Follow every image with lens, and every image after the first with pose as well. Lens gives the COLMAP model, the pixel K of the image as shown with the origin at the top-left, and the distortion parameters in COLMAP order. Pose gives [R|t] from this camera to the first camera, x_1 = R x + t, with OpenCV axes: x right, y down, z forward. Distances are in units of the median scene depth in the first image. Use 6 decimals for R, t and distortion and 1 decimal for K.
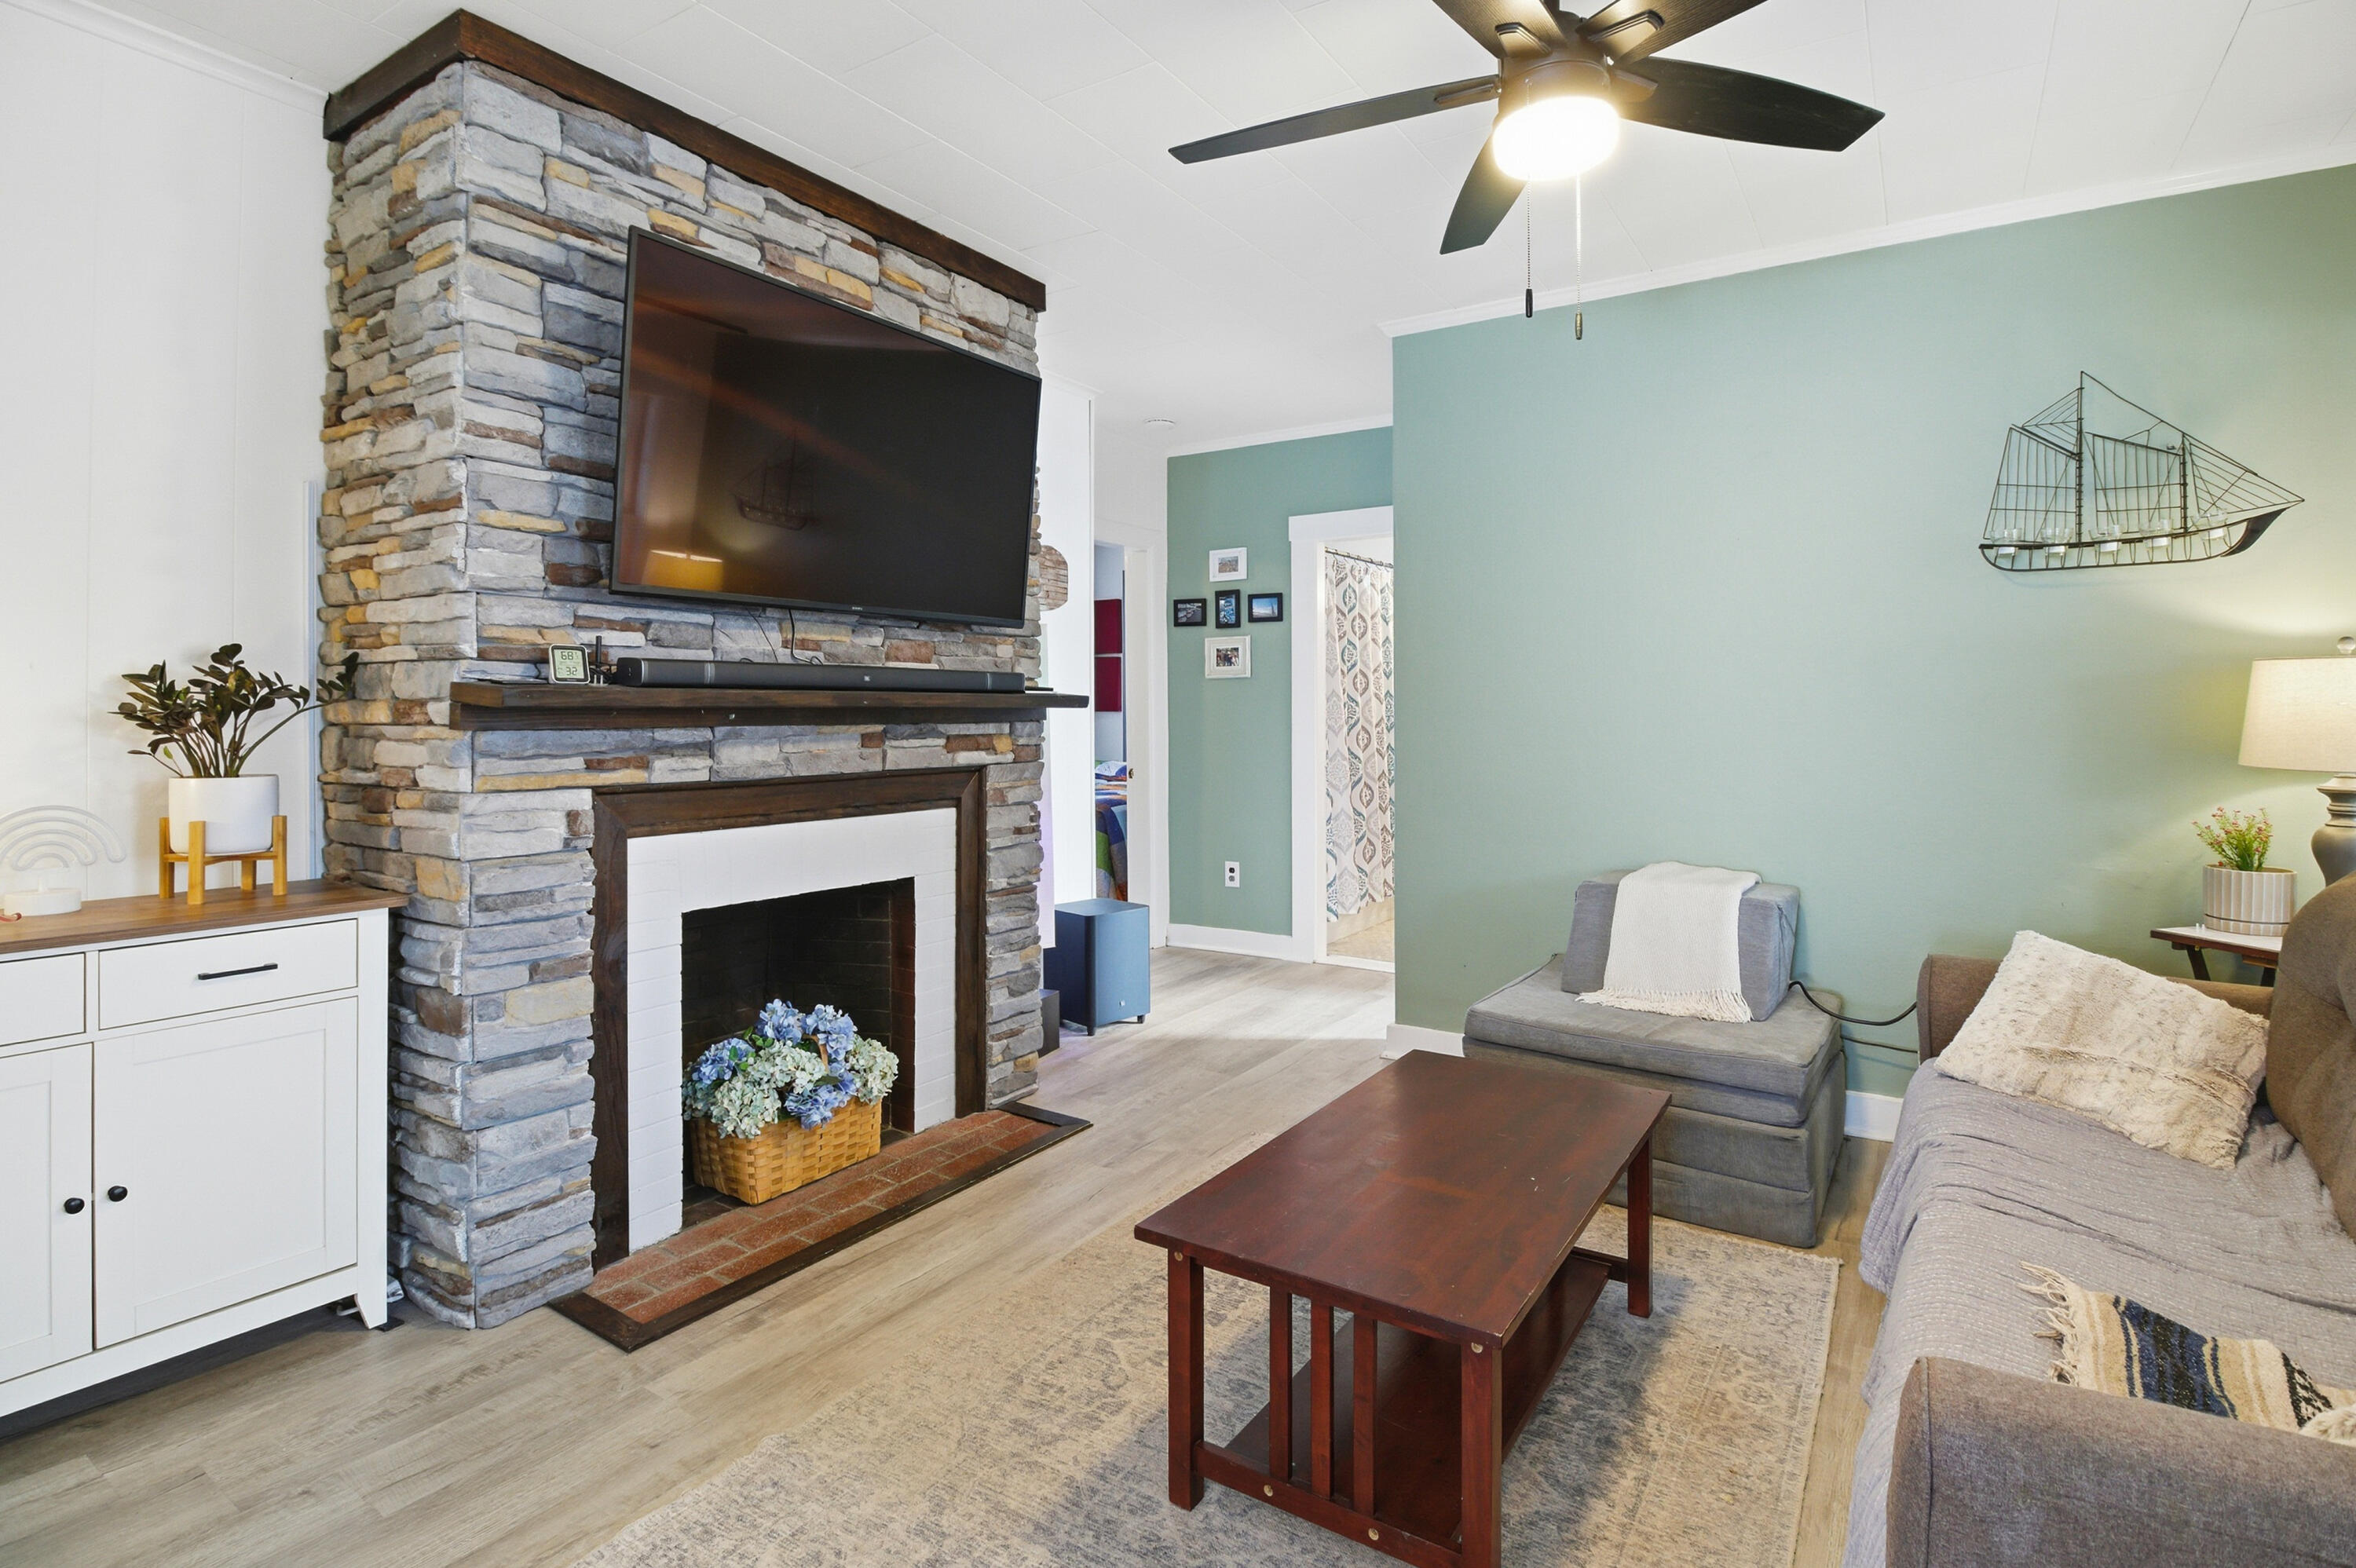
lens RADIAL K [[1122.4, 0, 1178.6], [0, 1122.4, 720.1], [0, 0, 1]] dist [-0.000459, -0.010938]
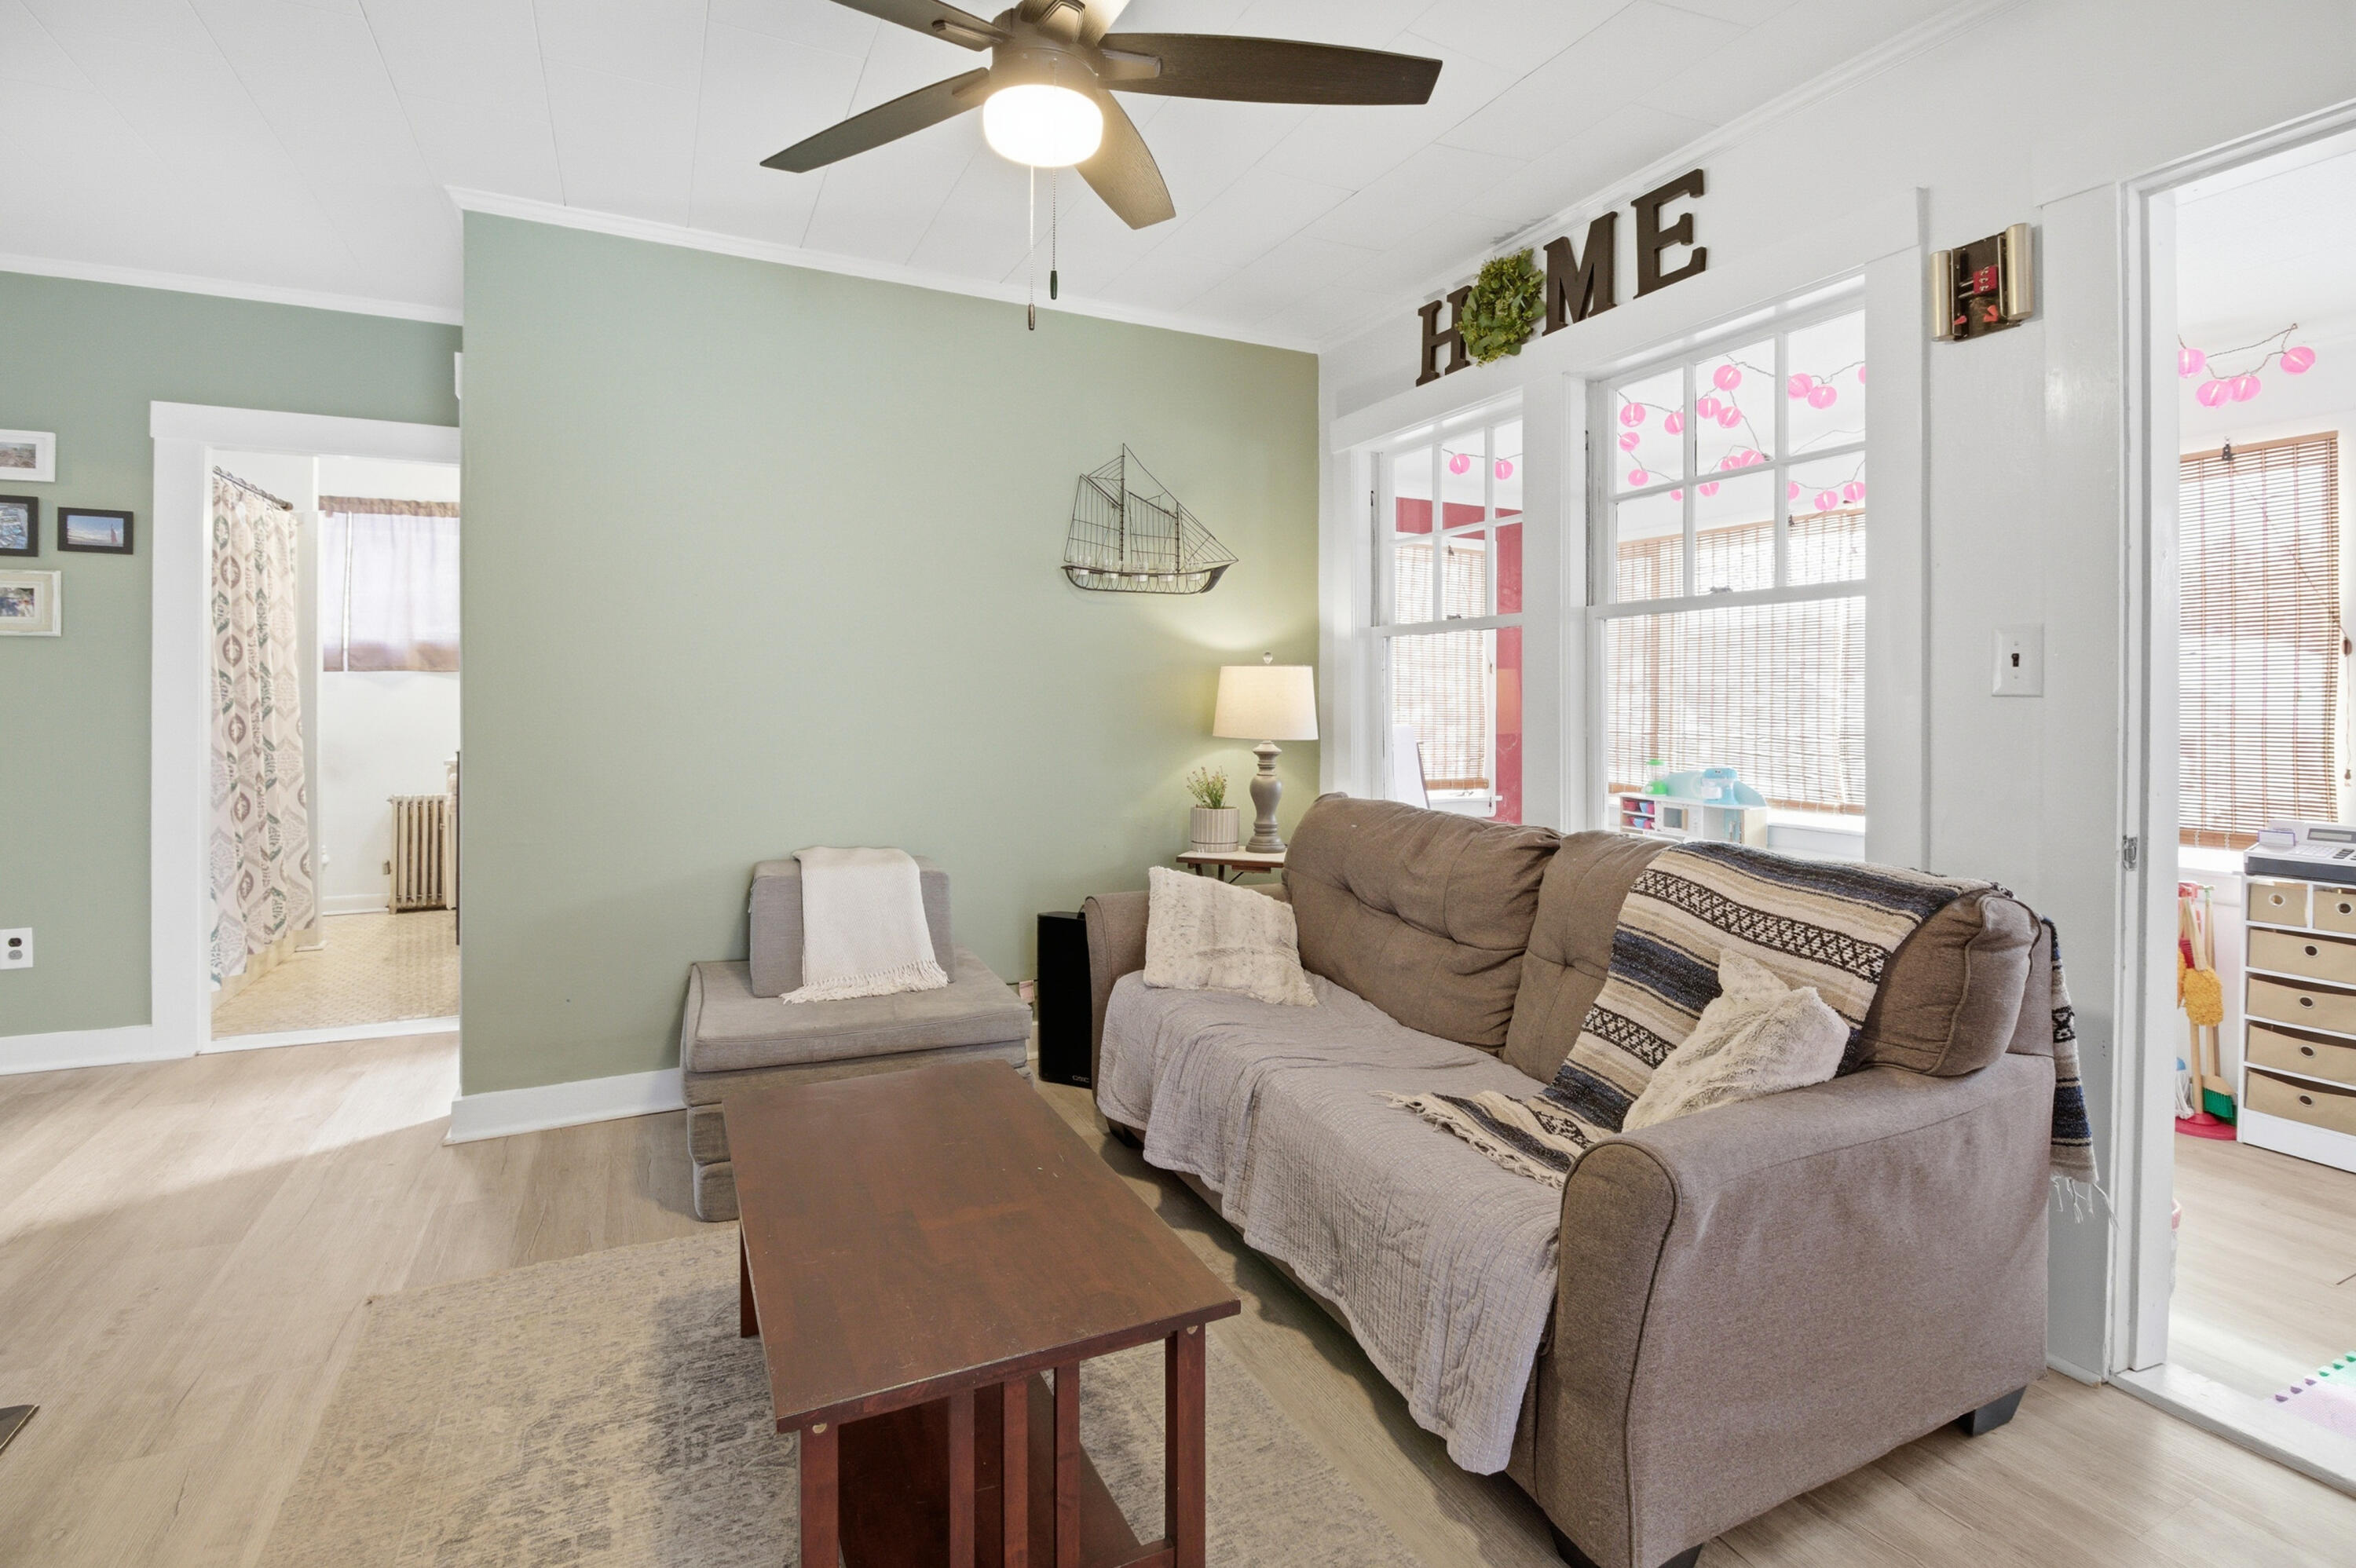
lens RADIAL K [[1129.4, 0, 1185.5], [0, 1129.4, 707.0], [0, 0, 1]] dist [0.000244, -0.014172]
pose [[0.512083, 0.000738, 0.858936, -0.313126], [-0.002781, 0.999996, 0.000798, -0.000096], [-0.858932, -0.002797, 0.512083, 0.250537]]
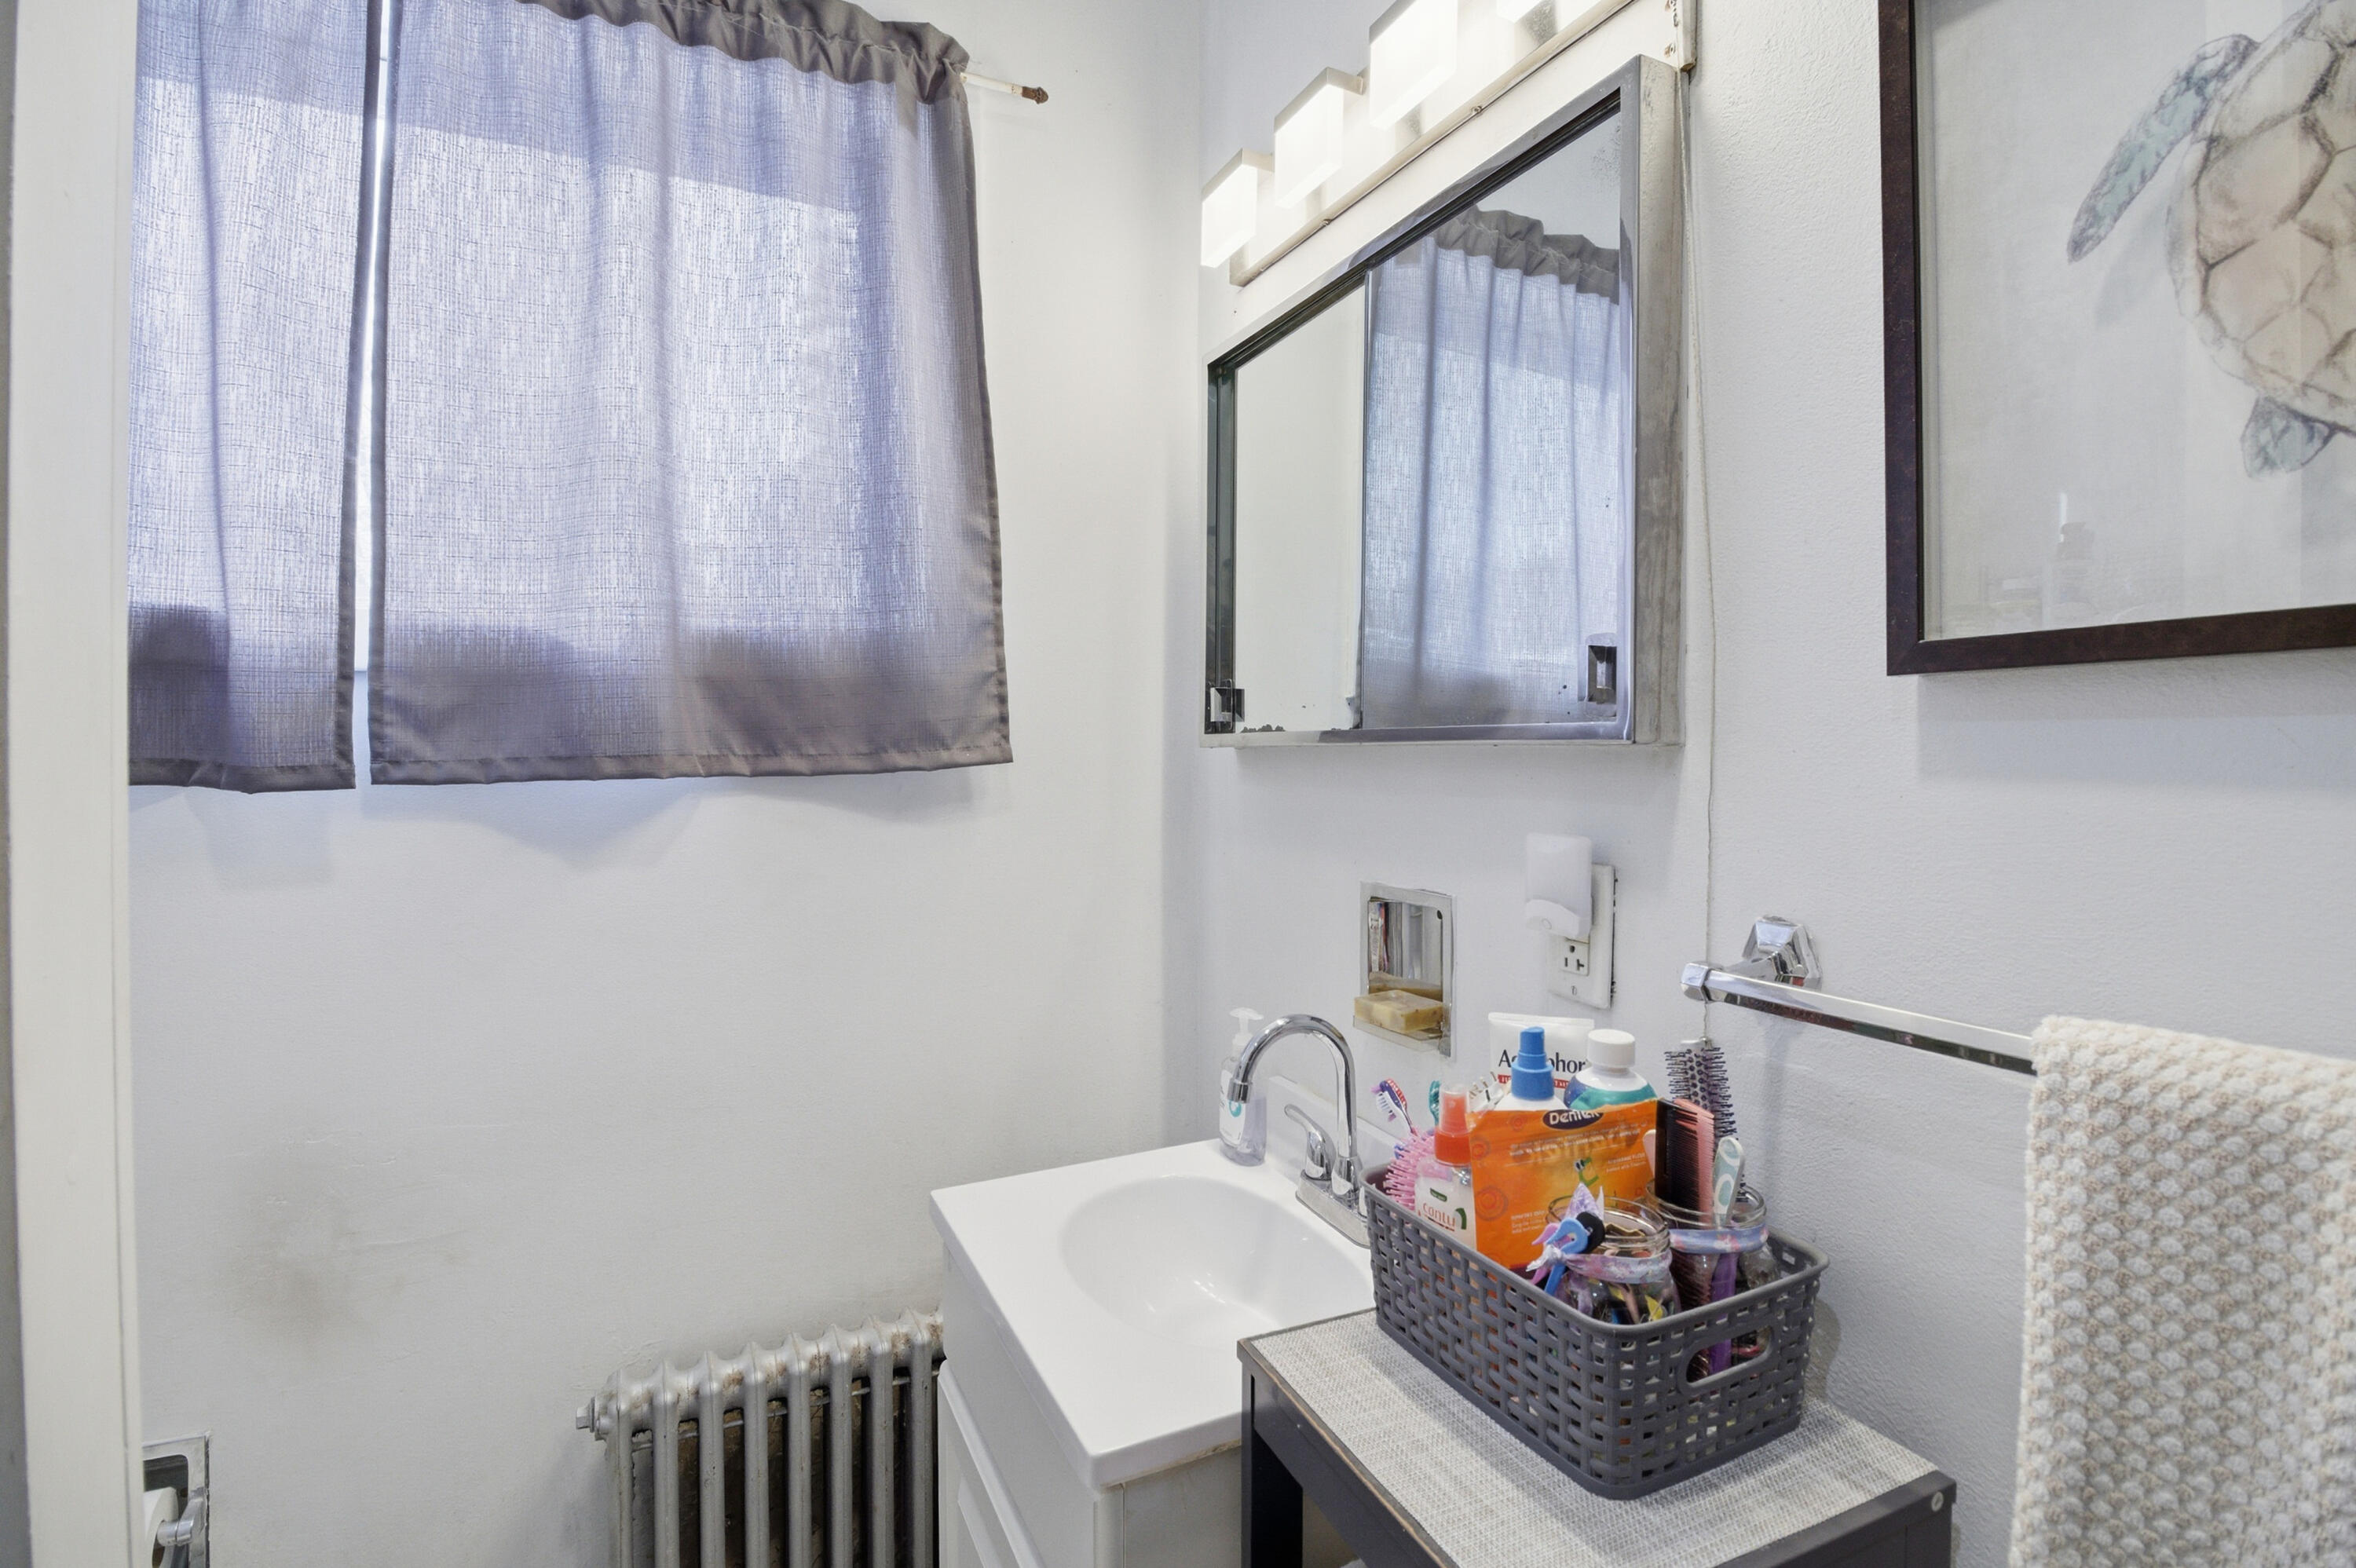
lens RADIAL K [[1137.4, 0, 1242.5], [0, 1137.4, 742.1], [0, 0, 1]] dist [0.000788, -0.014951]
pose [[0.492661, 0.002913, 0.870216, 0.506083], [0.015790, 0.999800, -0.012286, -0.068966], [-0.870078, 0.019793, 0.492517, 2.234382]]
